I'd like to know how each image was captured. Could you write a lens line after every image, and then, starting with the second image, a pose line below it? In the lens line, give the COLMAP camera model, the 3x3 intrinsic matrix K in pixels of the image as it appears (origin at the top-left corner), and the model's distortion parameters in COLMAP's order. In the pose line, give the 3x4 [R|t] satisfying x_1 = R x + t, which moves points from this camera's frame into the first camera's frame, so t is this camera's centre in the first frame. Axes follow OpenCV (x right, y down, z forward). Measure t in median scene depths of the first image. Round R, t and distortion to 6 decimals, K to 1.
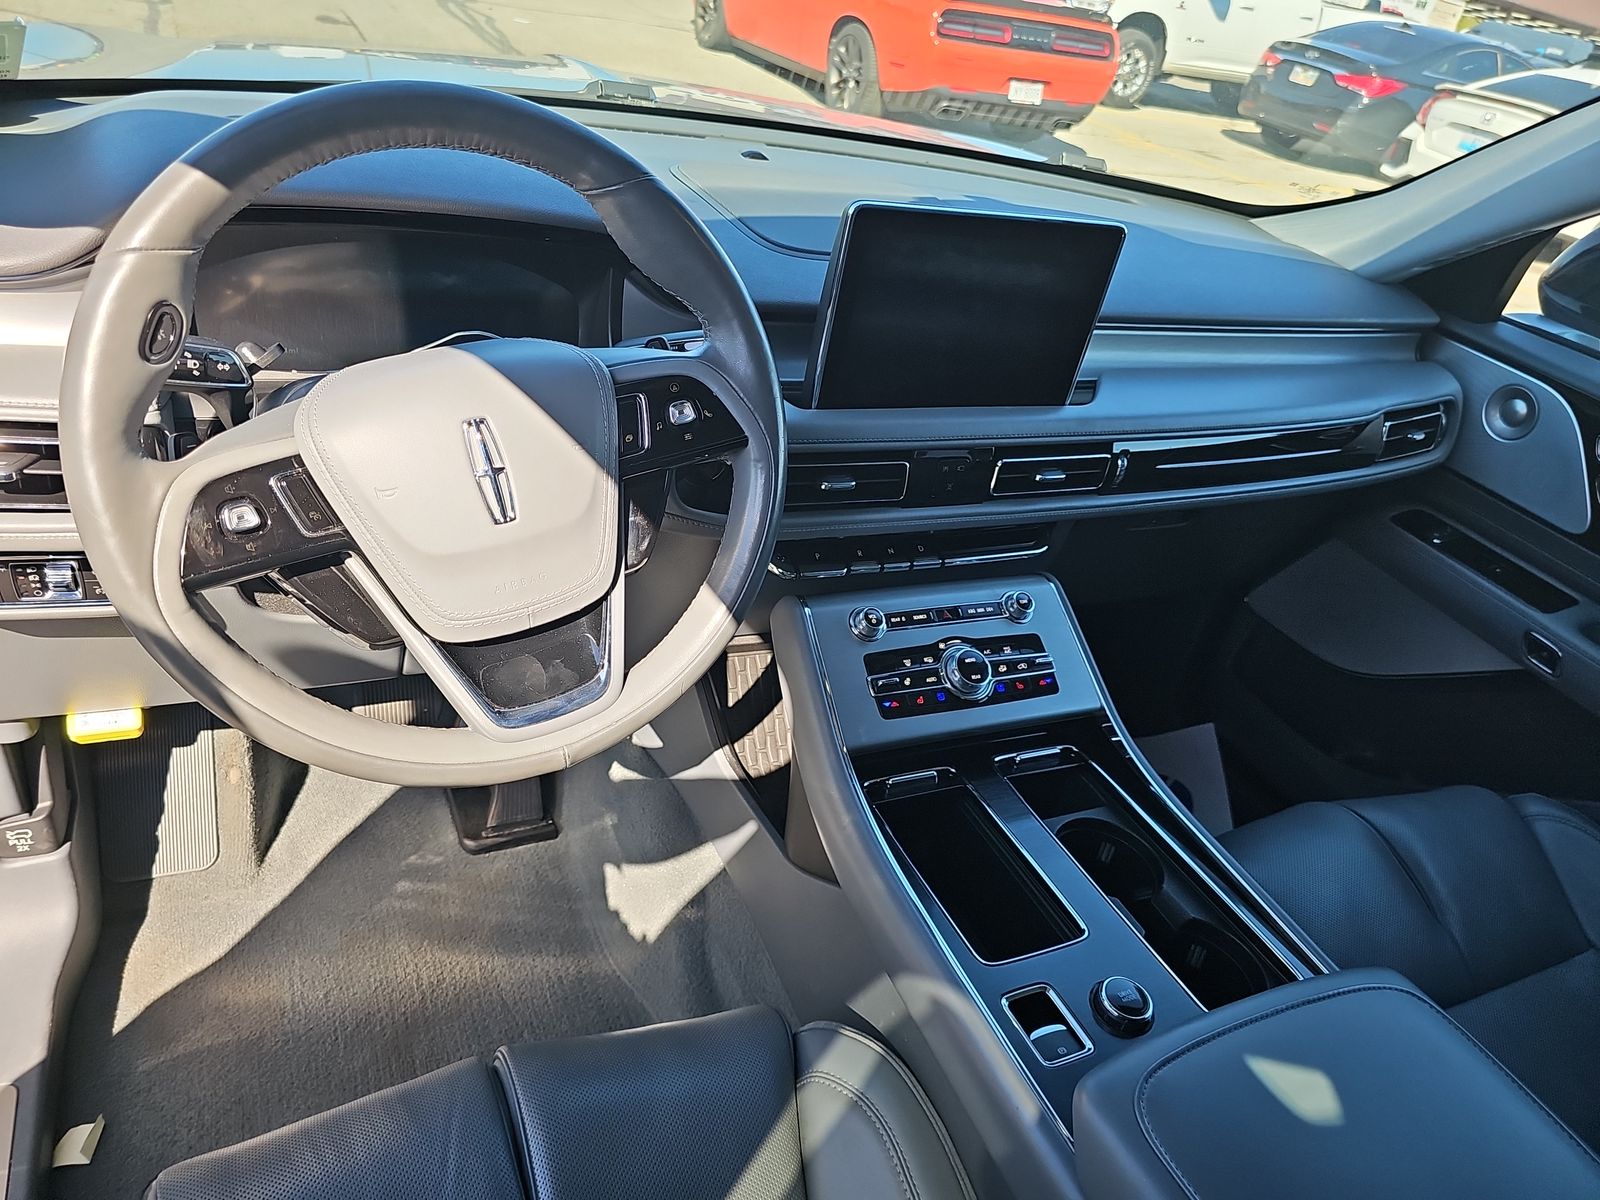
lens RADIAL K [[1073.2, 0, 800.0], [0, 1073.2, 600.0], [0, 0, 1]] dist [0.034157, -0.042614]
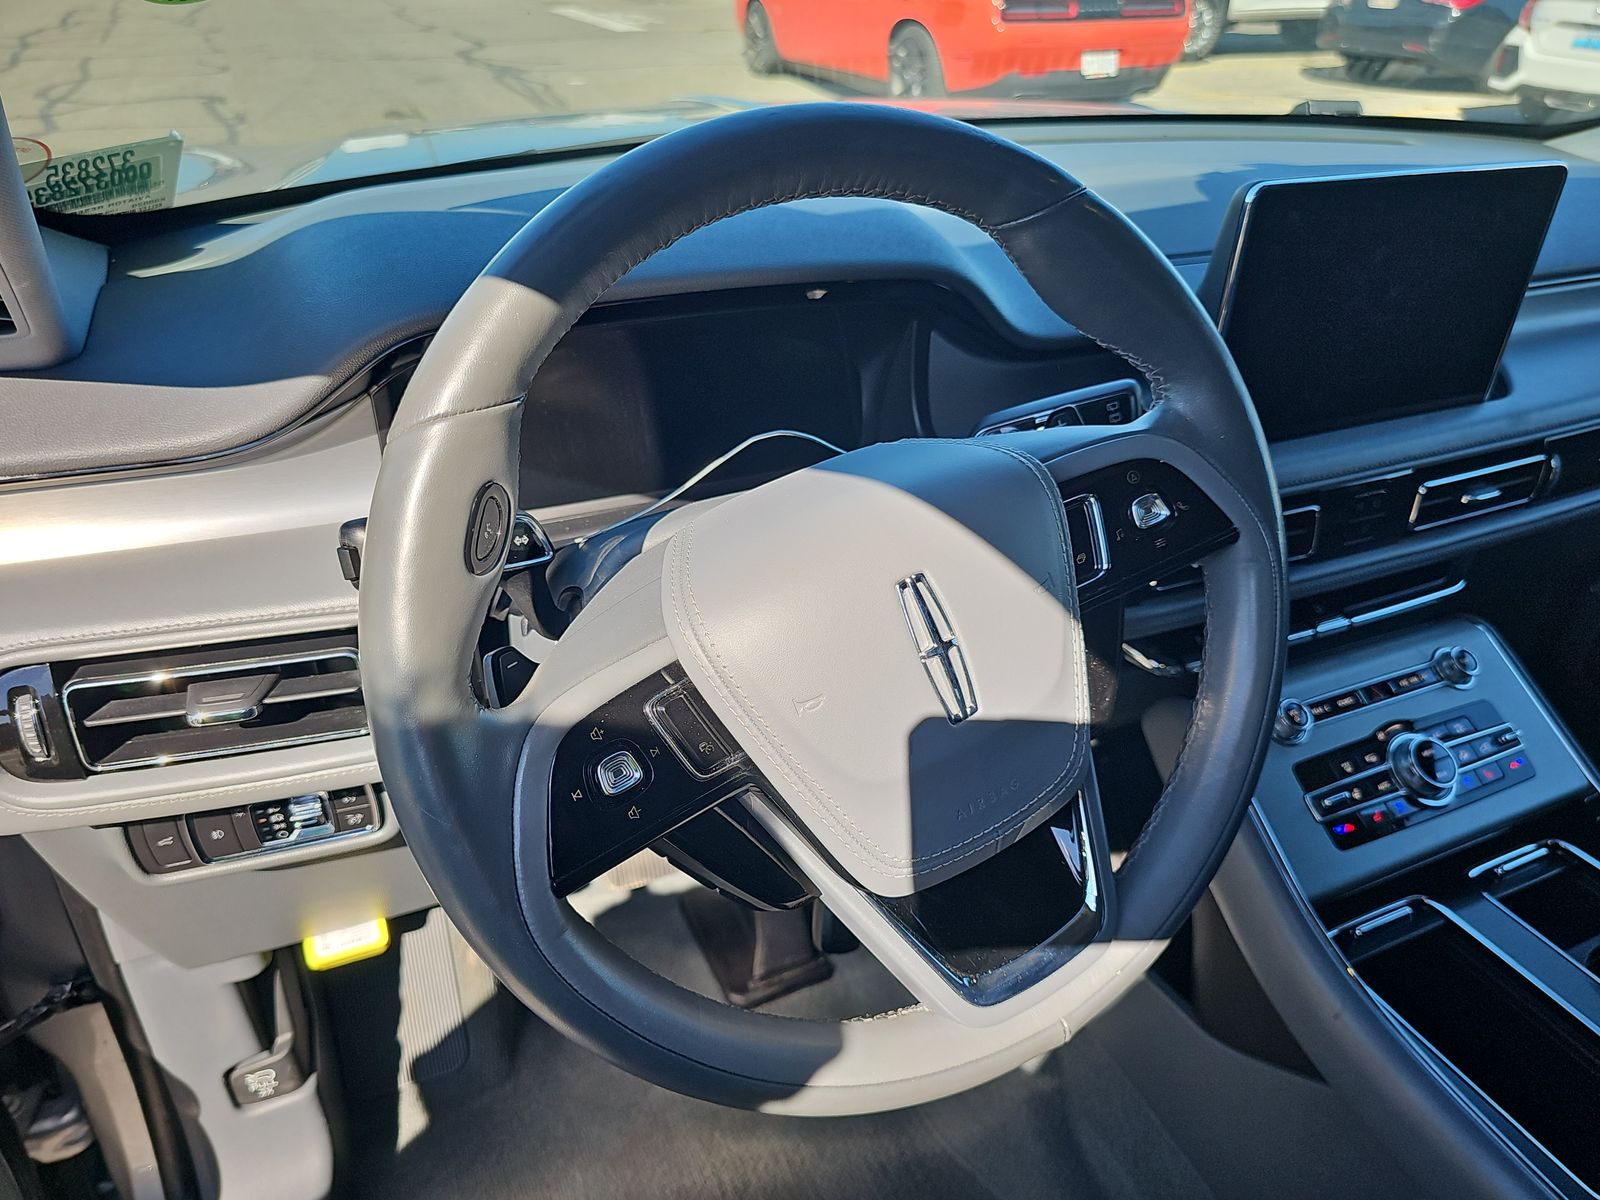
lens RADIAL K [[1073.6, 0, 798.8], [0, 1073.6, 575.3], [0, 0, 1]] dist [0.027698, -0.043886]
pose [[0.987435, -0.133322, -0.084834, -0.199713], [0.130375, 0.990681, -0.039403, -0.096107], [0.089296, 0.027848, 0.995616, 0.200473]]
